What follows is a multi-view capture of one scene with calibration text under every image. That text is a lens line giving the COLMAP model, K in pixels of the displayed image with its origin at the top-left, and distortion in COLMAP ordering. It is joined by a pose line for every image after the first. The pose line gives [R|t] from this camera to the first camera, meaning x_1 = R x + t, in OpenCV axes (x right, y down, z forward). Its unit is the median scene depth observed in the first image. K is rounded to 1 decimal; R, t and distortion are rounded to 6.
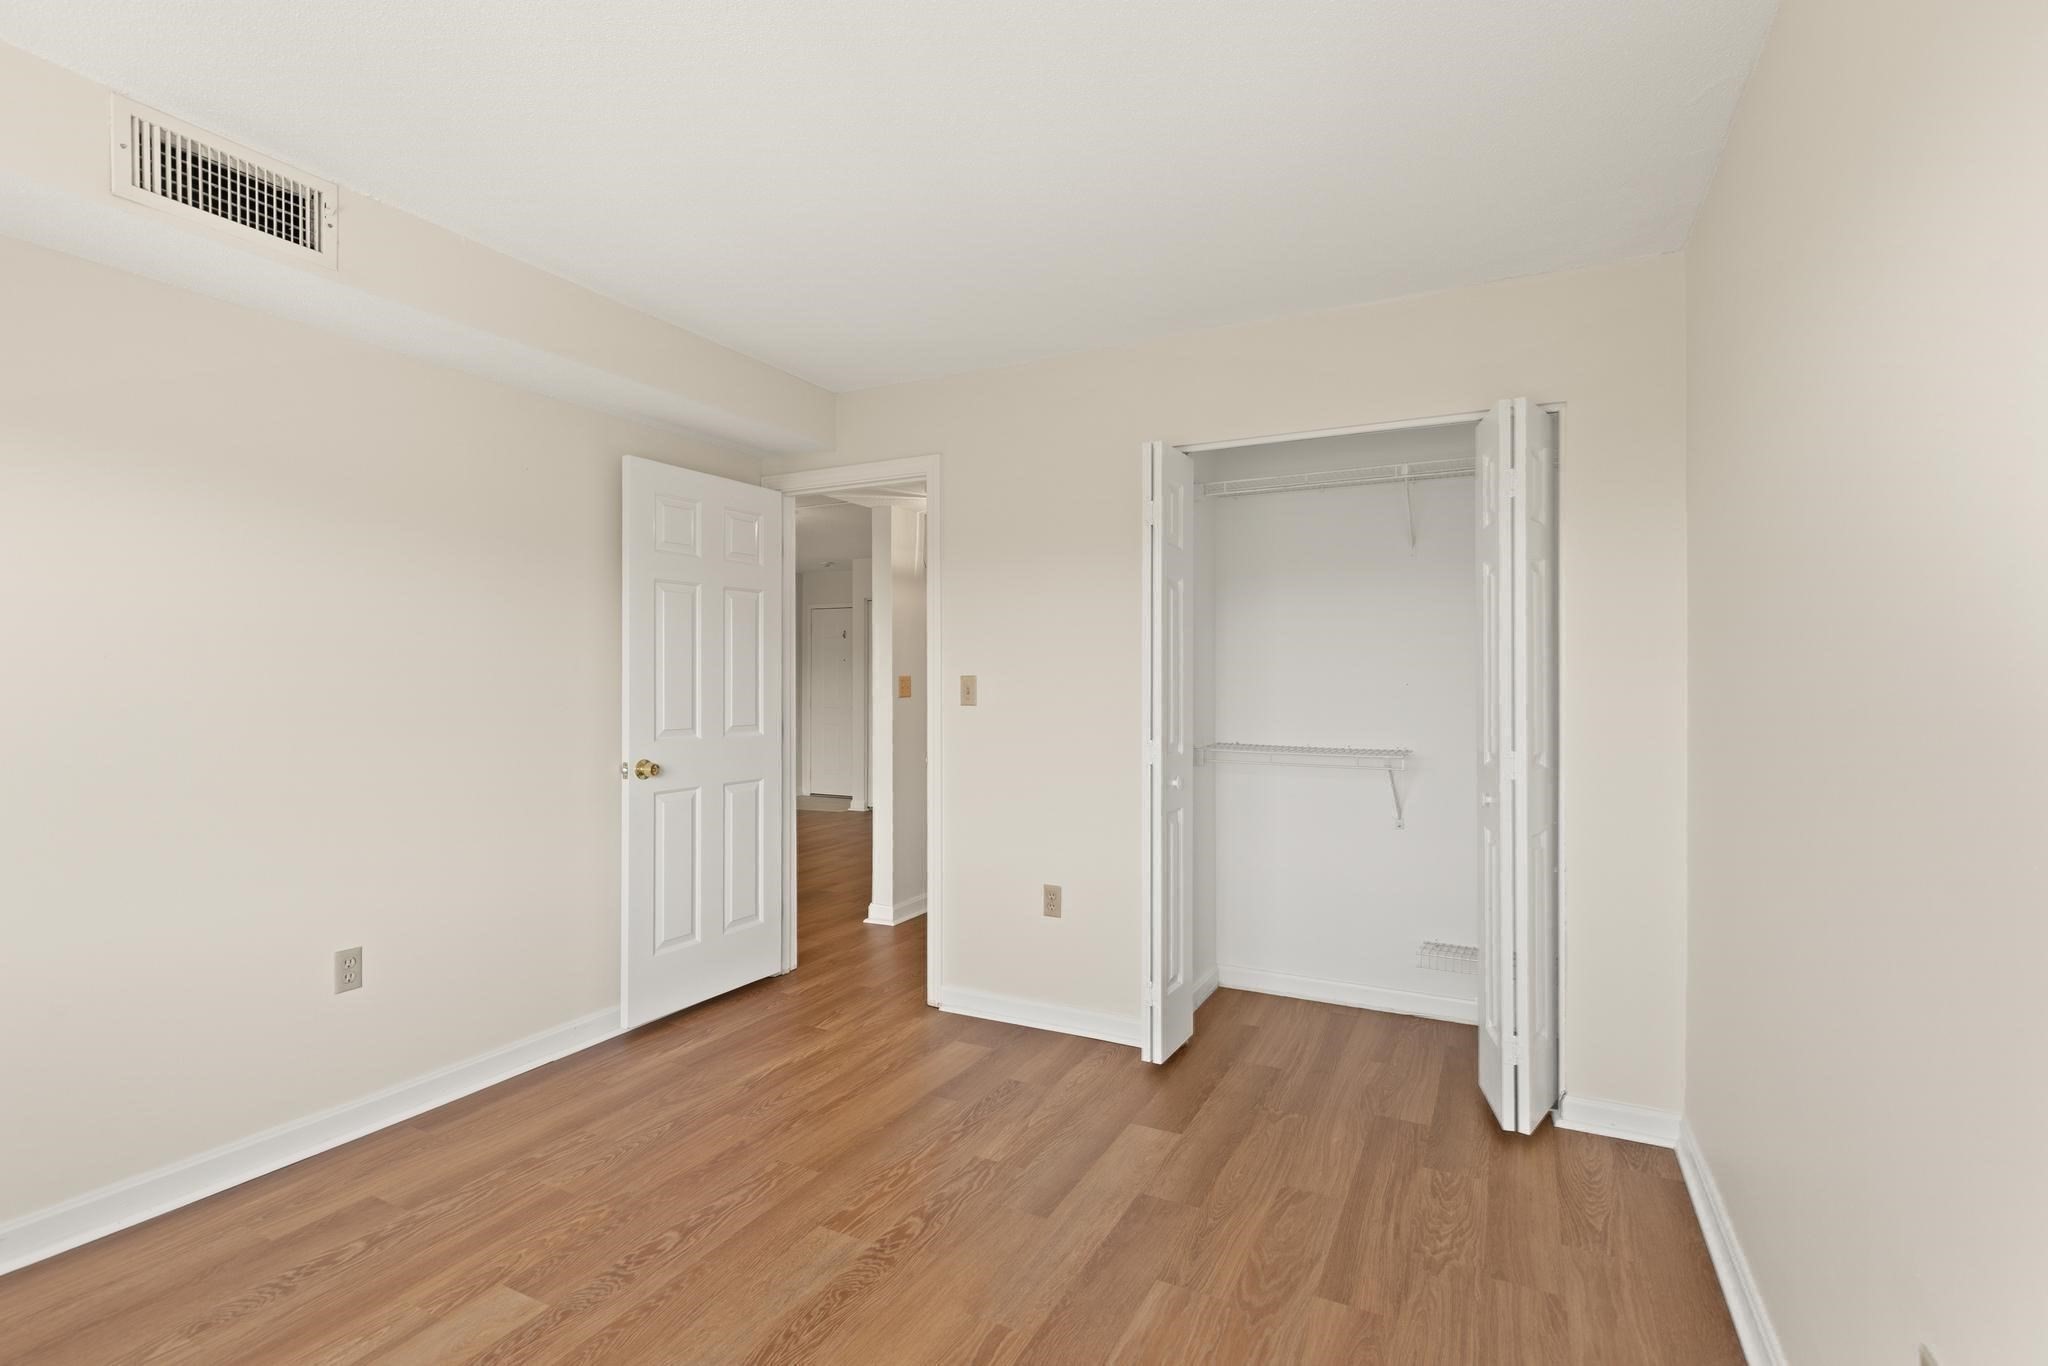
lens RADIAL K [[953.2, 0, 1031.9], [0, 953.2, 702.6], [0, 0, 1]] dist [0.005399, -0.001128]
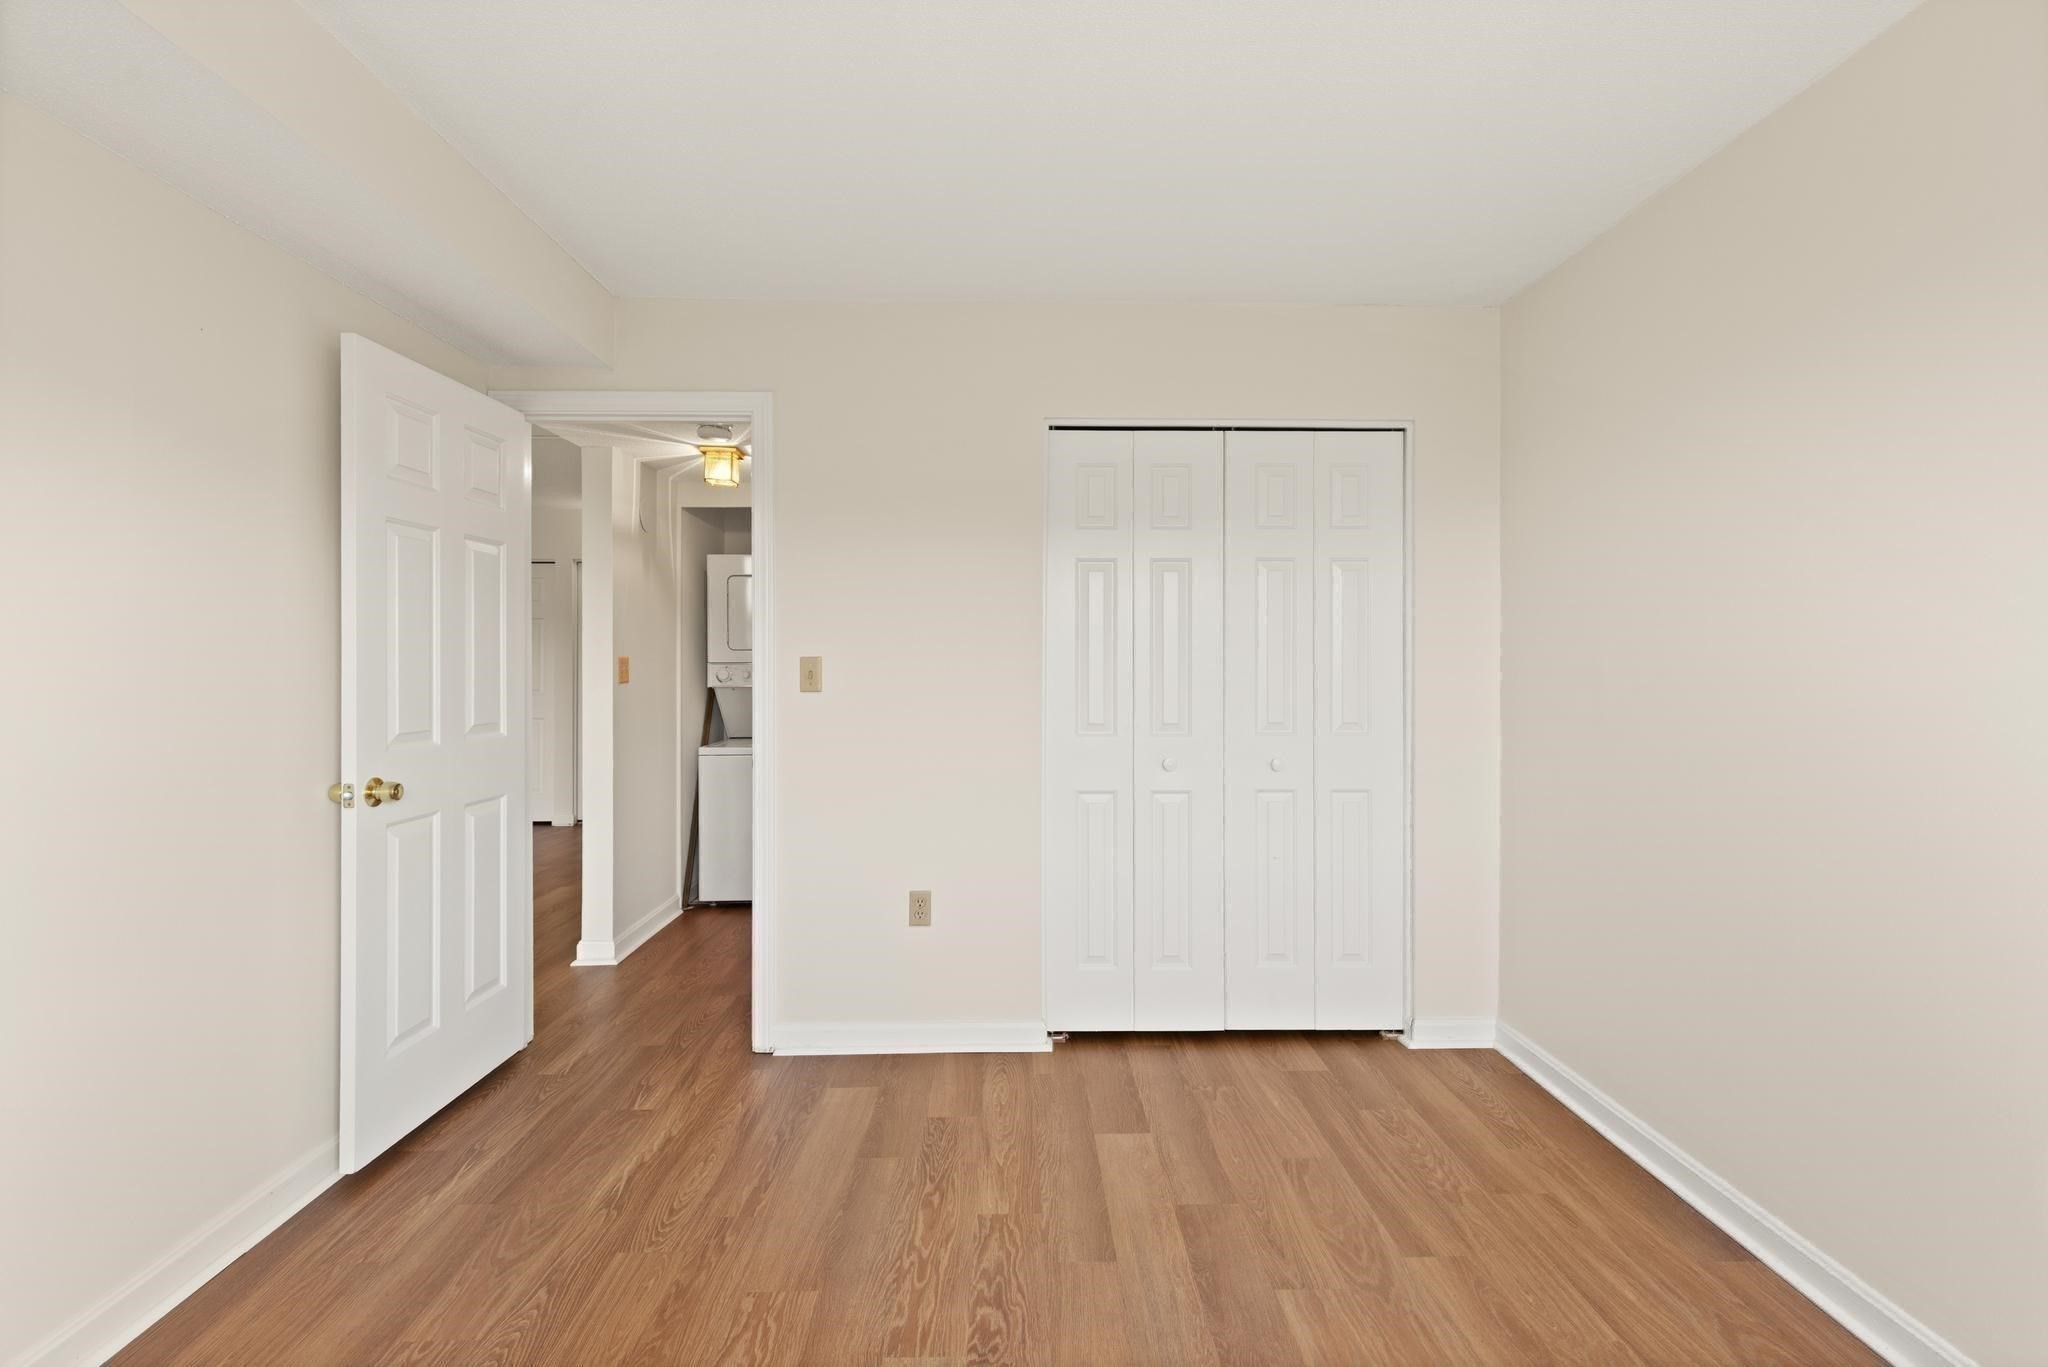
lens RADIAL K [[958.6, 0, 1024.0], [0, 958.6, 683.5], [0, 0, 1]] dist [0.004946, -0.000218]
pose [[0.879571, -0.013791, 0.475568, -0.376912], [0.013856, 0.999898, 0.003369, -0.005499], [-0.475566, 0.003626, 0.879673, 0.191353]]
